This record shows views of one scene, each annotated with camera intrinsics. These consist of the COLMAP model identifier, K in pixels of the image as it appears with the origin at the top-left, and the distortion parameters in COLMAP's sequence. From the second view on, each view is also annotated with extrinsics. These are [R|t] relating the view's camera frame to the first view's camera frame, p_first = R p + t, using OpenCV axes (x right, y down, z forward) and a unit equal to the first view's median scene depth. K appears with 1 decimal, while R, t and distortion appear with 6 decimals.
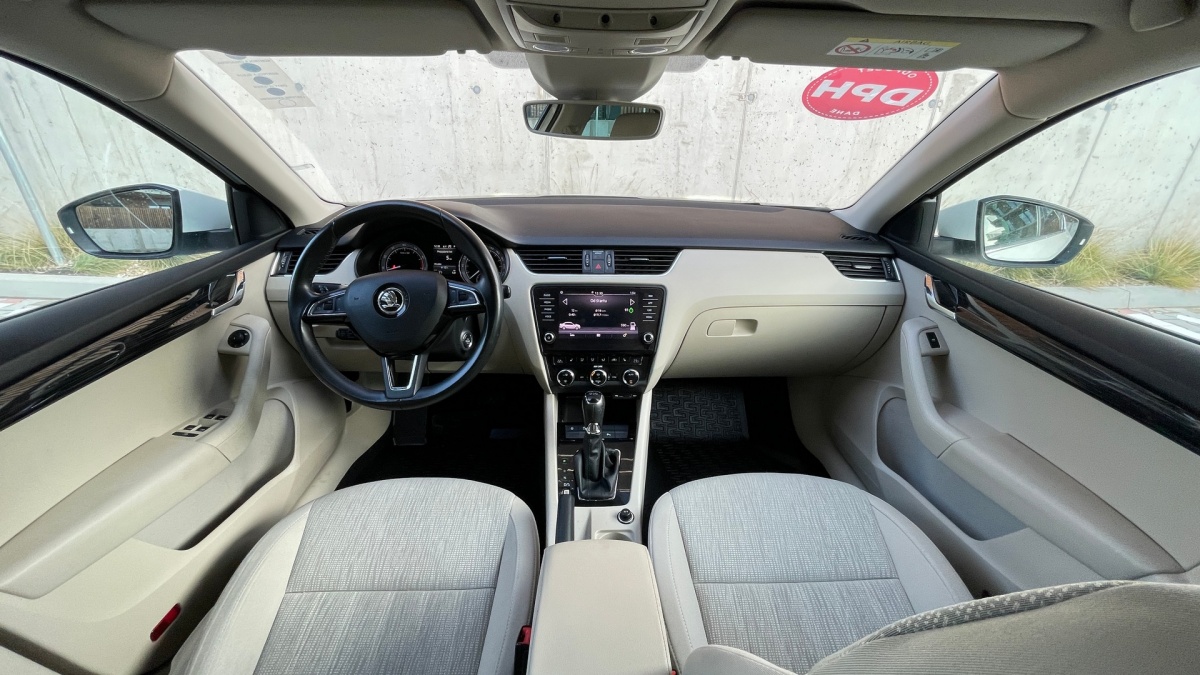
lens RADIAL K [[489.1, 0, 603.3], [0, 489.1, 339.5], [0, 0, 1]] dist [0.001521, -0.000352]
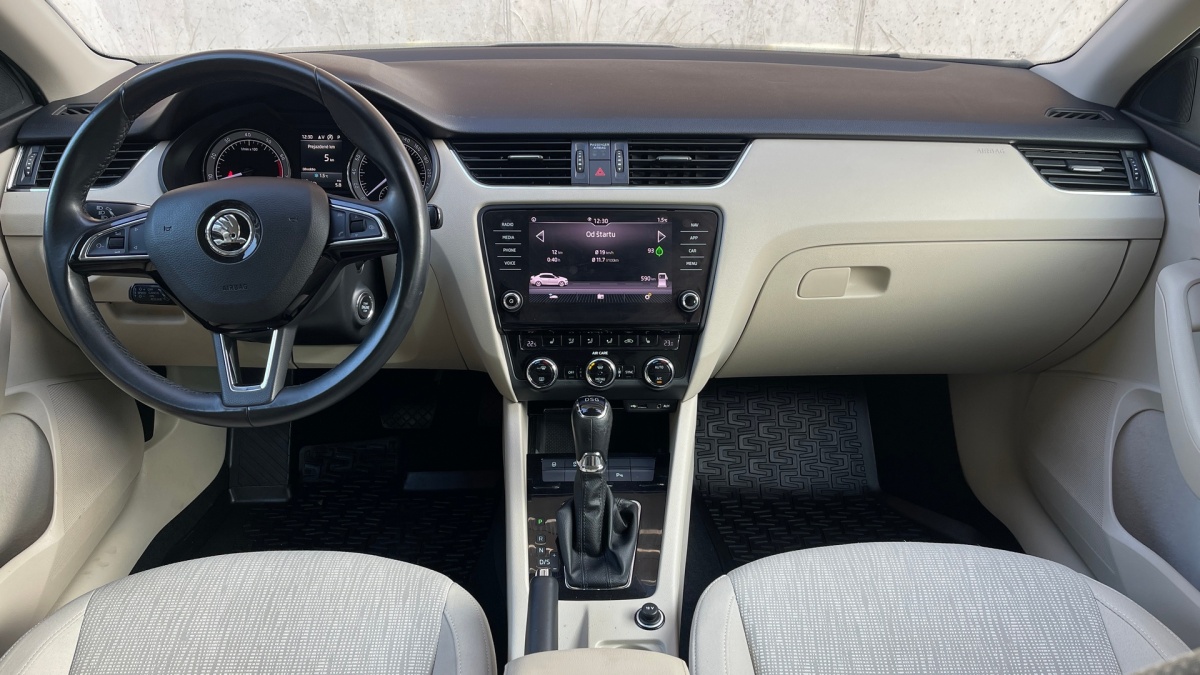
lens RADIAL K [[920.8, 0, 600.6], [0, 920.8, 340.1], [0, 0, 1]] dist [0.050425, -0.041749]
pose [[0.999892, -0.003357, -0.014326, 0.004850], [0.003655, 0.999777, 0.020801, 0.019156], [0.014253, -0.020851, 0.999681, -0.046628]]
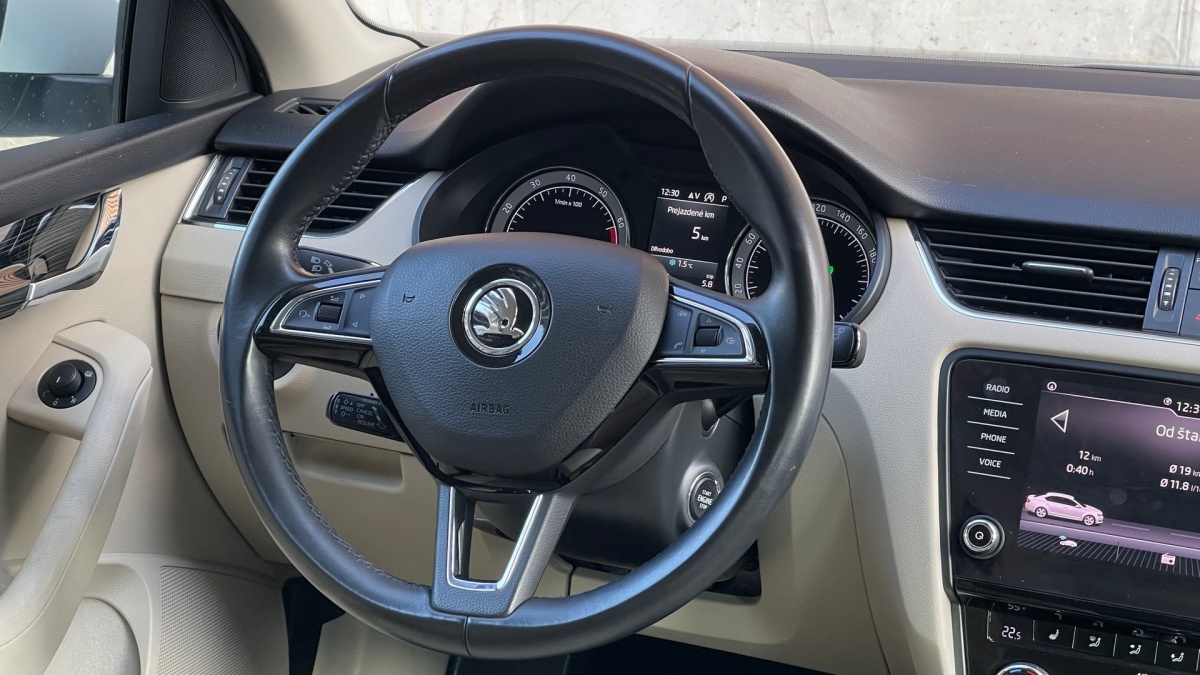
lens RADIAL K [[2221.9, 0, 589.4], [0, 2221.9, 341.1], [0, 0, 1]] dist [0.297367, 0.000000]
pose [[0.924304, 0.123180, -0.361232, 0.133986], [-0.183533, 0.973319, -0.137713, 0.106301], [0.334631, 0.193587, 0.922251, -0.292285]]
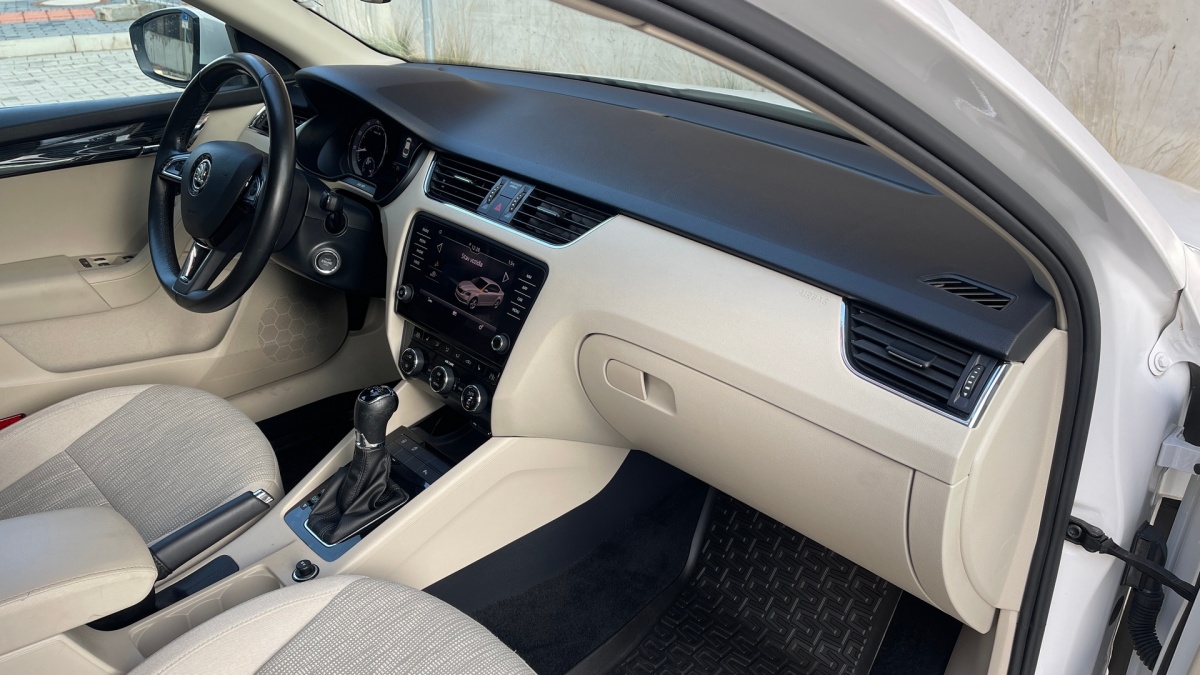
lens RADIAL K [[920.8, 0, 595.1], [0, 920.8, 341.7], [0, 0, 1]] dist [0.050425, -0.041749]
pose [[0.663440, 0.322616, -0.675104, 0.906798], [-0.319798, 0.937968, 0.133960, -0.188007], [0.676444, 0.127023, 0.725458, 0.284702]]
